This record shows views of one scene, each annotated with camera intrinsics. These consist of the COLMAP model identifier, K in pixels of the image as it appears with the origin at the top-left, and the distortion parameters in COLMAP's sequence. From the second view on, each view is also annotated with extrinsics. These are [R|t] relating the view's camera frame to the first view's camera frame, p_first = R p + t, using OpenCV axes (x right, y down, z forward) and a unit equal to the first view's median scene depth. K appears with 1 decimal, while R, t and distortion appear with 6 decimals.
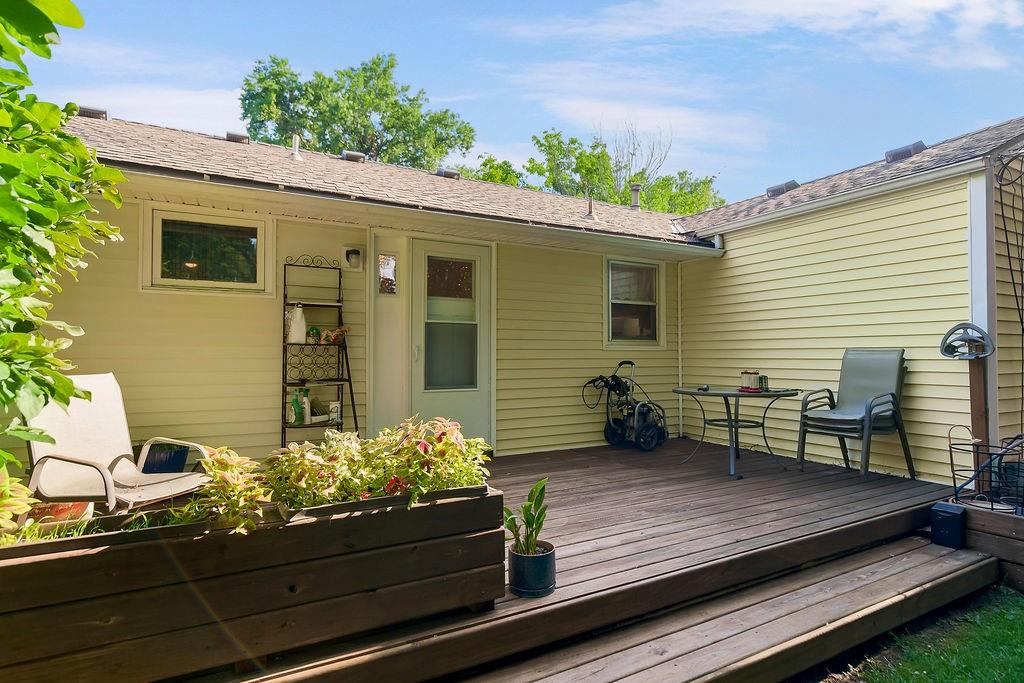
lens RADIAL K [[542.6, 0, 512.0], [0, 542.6, 341.5], [0, 0, 1]] dist [-0.000858, -0.000076]
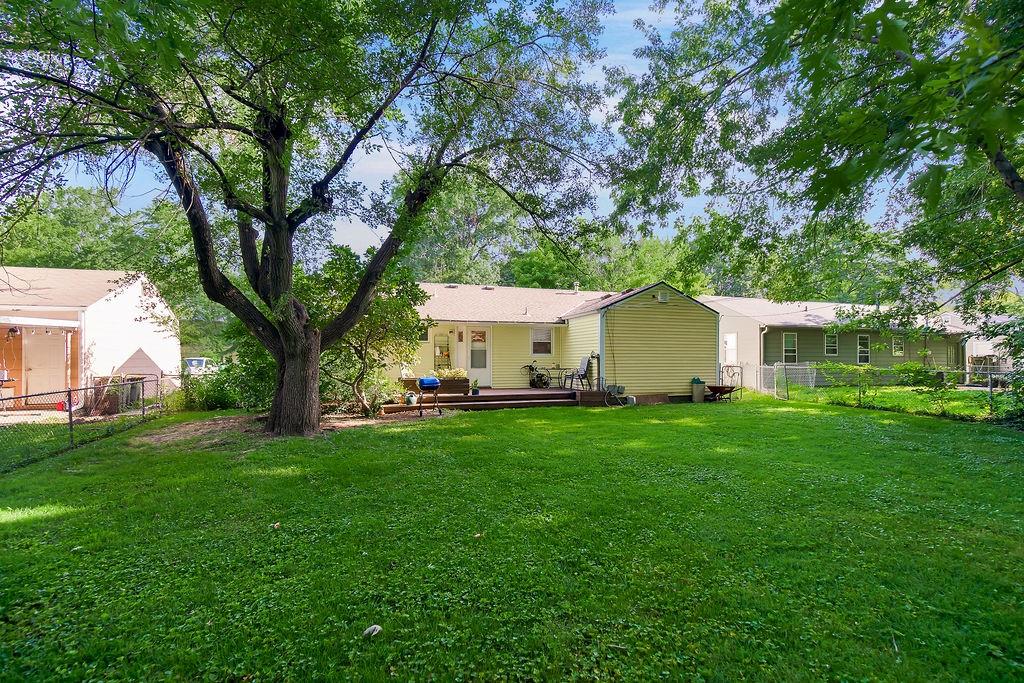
lens RADIAL K [[476.2, 0, 512.8], [0, 476.2, 355.3], [0, 0, 1]] dist [0.000398, 0.000456]
pose [[0.981293, -0.004627, -0.192466, 0.709000], [0.006566, 0.999934, 0.009437, -0.026022], [0.192409, -0.010524, 0.981258, -2.020103]]
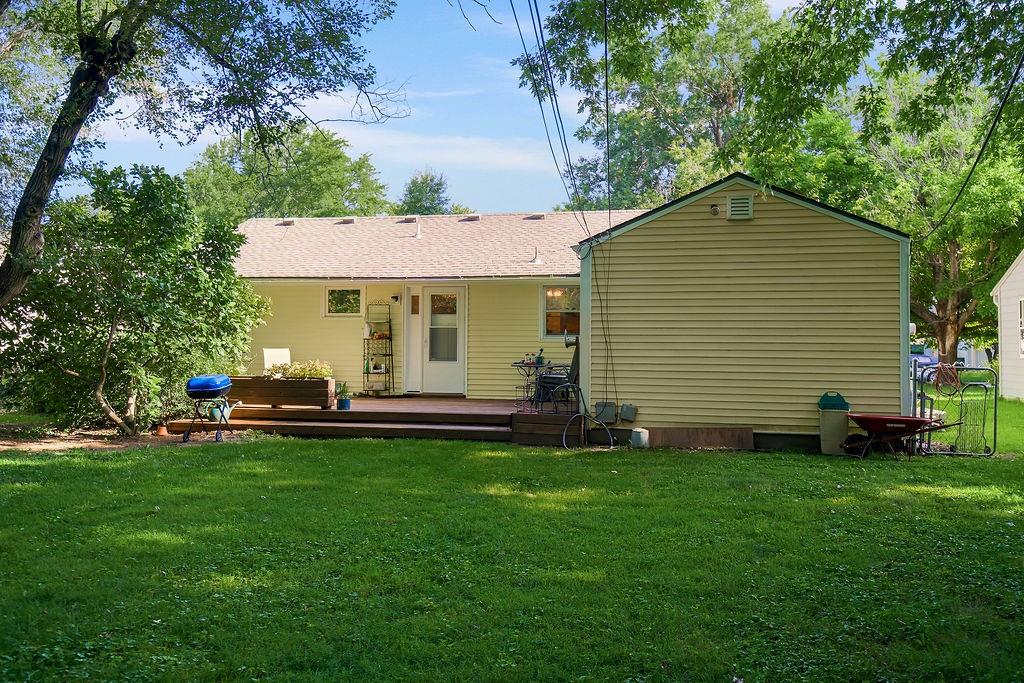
lens RADIAL K [[792.1, 0, 512.0], [0, 792.1, 341.5], [0, 0, 1]] dist [0.002808, 0.000515]
pose [[0.741831, 0.006662, -0.670554, 2.031339], [0.008220, 0.999785, 0.019026, -0.037759], [0.670536, -0.019626, 0.741617, -0.987525]]
